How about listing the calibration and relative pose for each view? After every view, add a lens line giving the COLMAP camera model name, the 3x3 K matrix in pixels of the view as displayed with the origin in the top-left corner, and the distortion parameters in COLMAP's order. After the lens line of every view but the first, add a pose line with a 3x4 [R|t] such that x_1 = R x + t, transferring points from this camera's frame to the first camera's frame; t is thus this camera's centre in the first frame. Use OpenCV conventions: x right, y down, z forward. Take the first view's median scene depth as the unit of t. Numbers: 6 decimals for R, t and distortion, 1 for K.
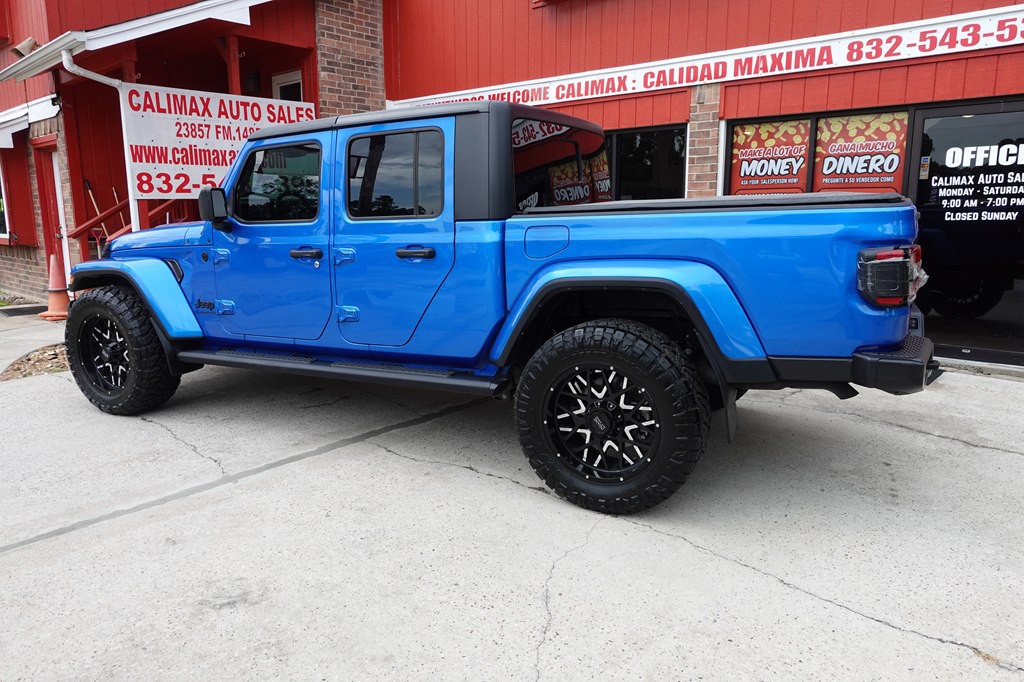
lens RADIAL K [[706.0, 0, 512.9], [0, 706.0, 342.6], [0, 0, 1]] dist [0.001407, -0.001717]
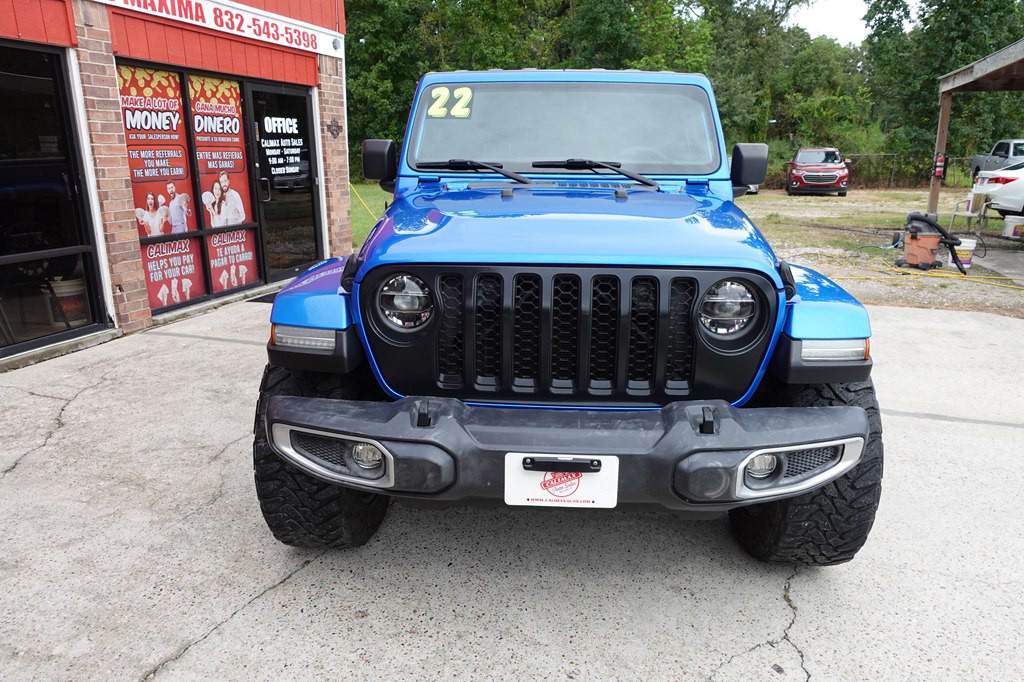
lens RADIAL K [[706.0, 0, 514.1], [0, 706.0, 341.2], [0, 0, 1]] dist [0.001407, -0.001717]
pose [[-0.411889, -0.229063, 0.881974, -0.693373], [0.177853, 0.929066, 0.324353, -0.204767], [-0.893709, 0.290459, -0.341933, 1.013806]]
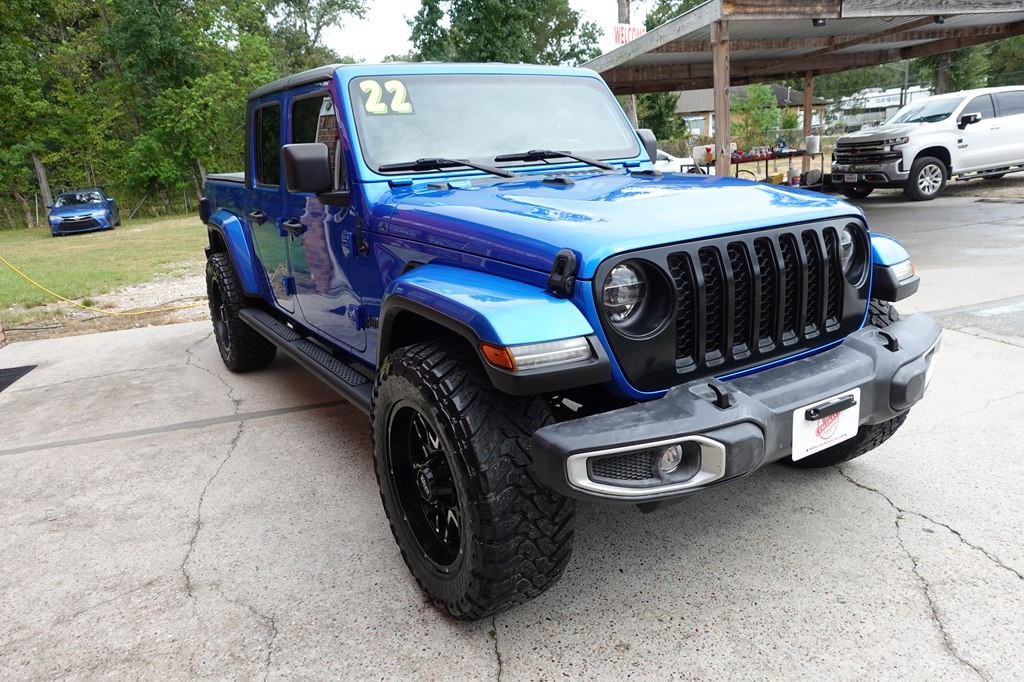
lens RADIAL K [[706.0, 0, 515.4], [0, 706.0, 340.2], [0, 0, 1]] dist [0.001407, -0.001717]
pose [[-0.856819, -0.065437, 0.511449, -0.491933], [0.172624, 0.898268, 0.404123, -0.237209], [-0.485863, 0.434548, -0.758357, 1.206051]]
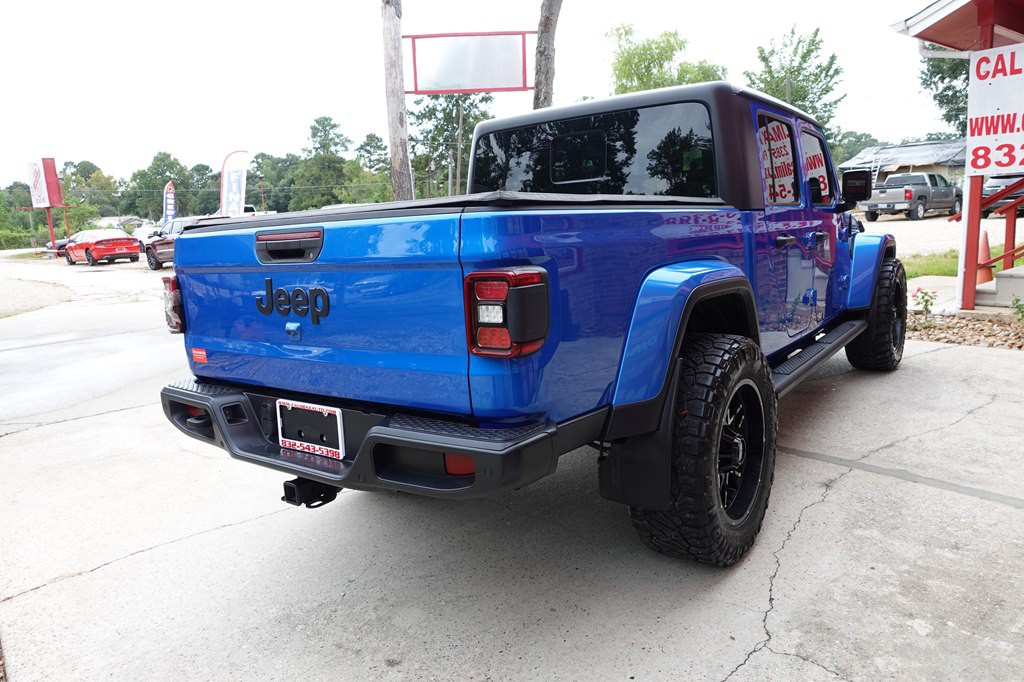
lens RADIAL K [[706.0, 0, 512.9], [0, 706.0, 337.4], [0, 0, 1]] dist [0.001407, -0.001717]
pose [[-0.154324, 0.188405, -0.969891, 0.606971], [-0.130199, 0.969212, 0.208990, -0.133594], [0.979404, 0.158531, -0.125043, 0.661679]]
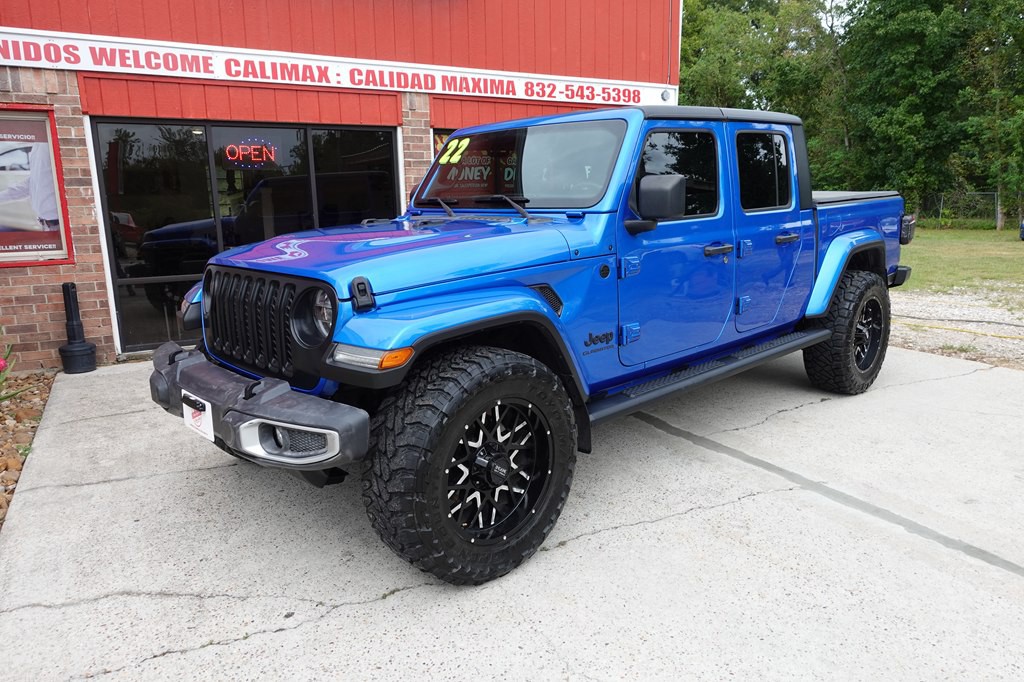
lens RADIAL K [[706.0, 0, 513.7], [0, 706.0, 342.1], [0, 0, 1]] dist [0.001407, -0.001717]
pose [[0.322116, -0.183454, 0.928755, -0.781140], [0.196573, 0.972624, 0.123942, -0.107850], [-0.926067, 0.142645, 0.349360, 0.575712]]
